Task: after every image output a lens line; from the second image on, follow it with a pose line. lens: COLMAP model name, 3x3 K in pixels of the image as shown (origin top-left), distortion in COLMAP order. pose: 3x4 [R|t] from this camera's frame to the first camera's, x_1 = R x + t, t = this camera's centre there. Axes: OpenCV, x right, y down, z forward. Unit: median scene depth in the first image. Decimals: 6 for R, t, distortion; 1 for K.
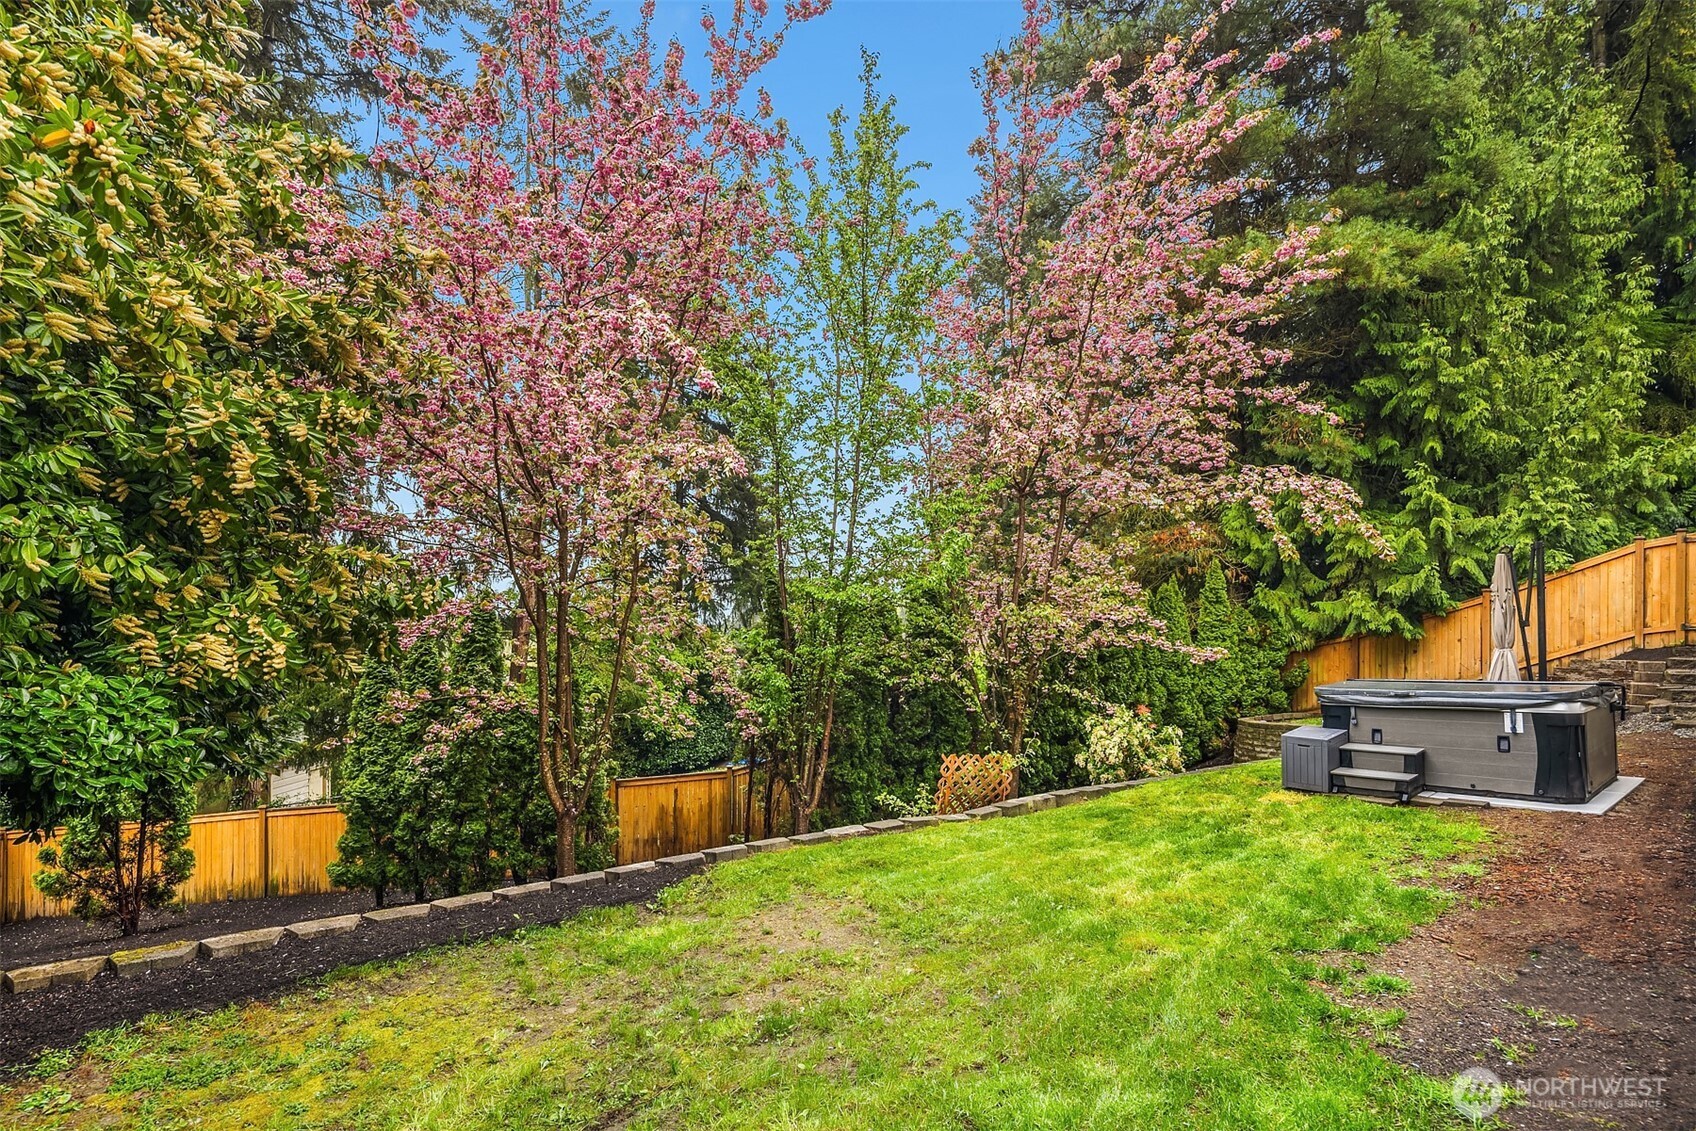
lens RADIAL K [[820.9, 0, 844.3], [0, 820.9, 634.4], [0, 0, 1]] dist [-0.000028, -0.002627]
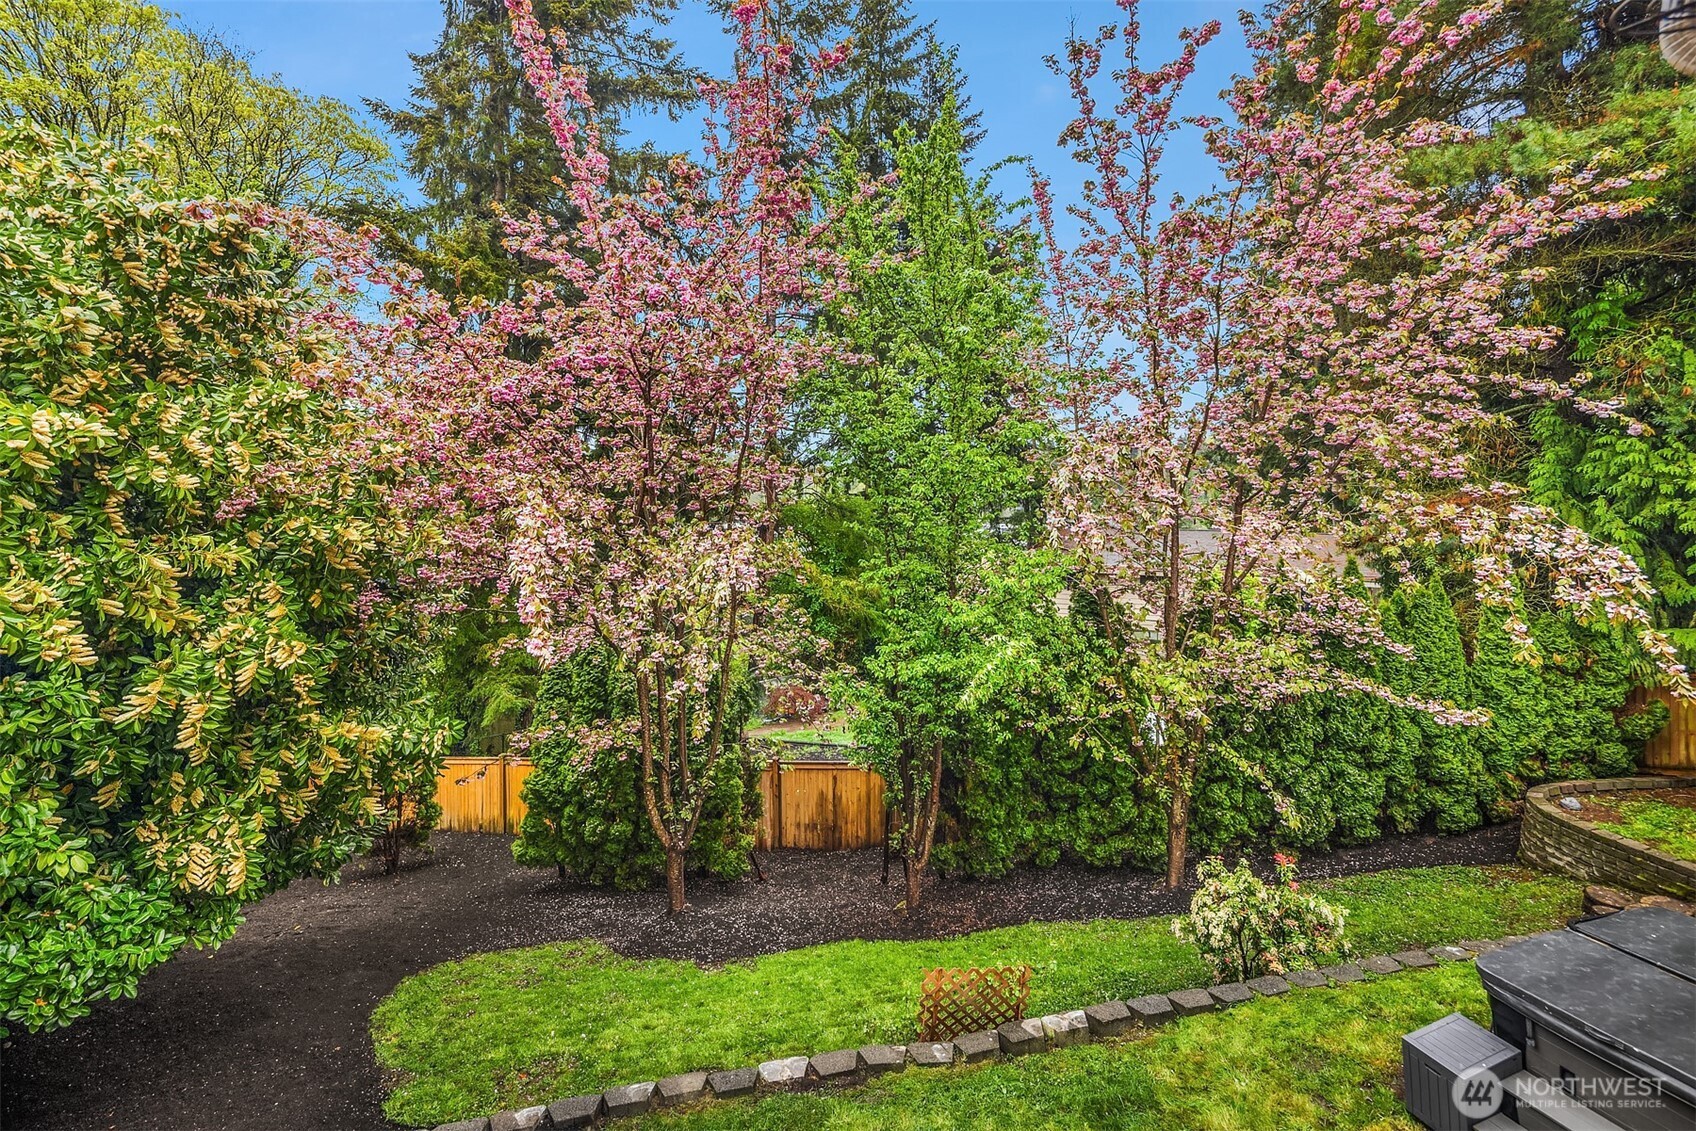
lens RADIAL K [[820.9, 0, 838.4], [0, 820.9, 470.0], [0, 0, 1]] dist [-0.000028, -0.002627]
pose [[0.927462, -0.018479, -0.373461, 0.222886], [0.017707, 0.999828, -0.005498, -0.222641], [0.373498, -0.001514, 0.927630, 0.114322]]
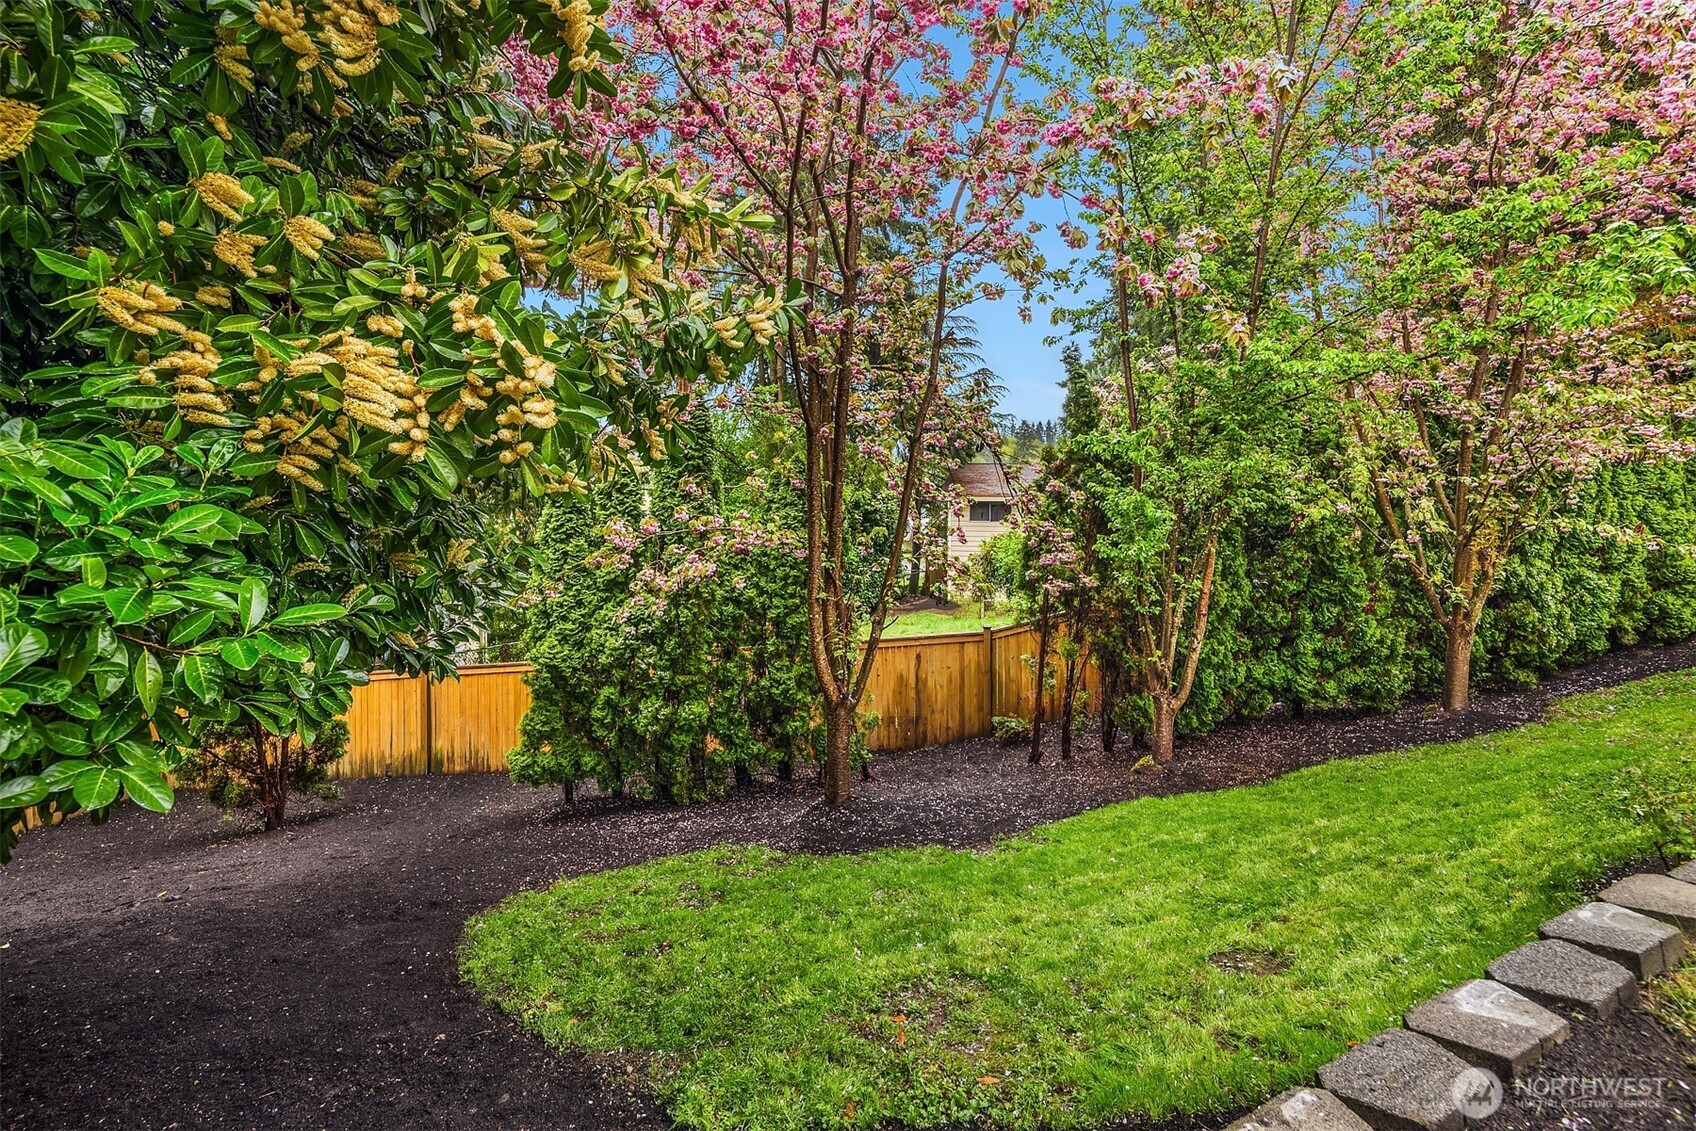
lens RADIAL K [[820.9, 0, 841.7], [0, 820.9, 485.2], [0, 0, 1]] dist [-0.000028, -0.002627]
pose [[0.991199, -0.000695, -0.132379, -0.225228], [0.002292, 0.999926, 0.011906, 0.026342], [0.132361, -0.012105, 0.991128, 0.294033]]
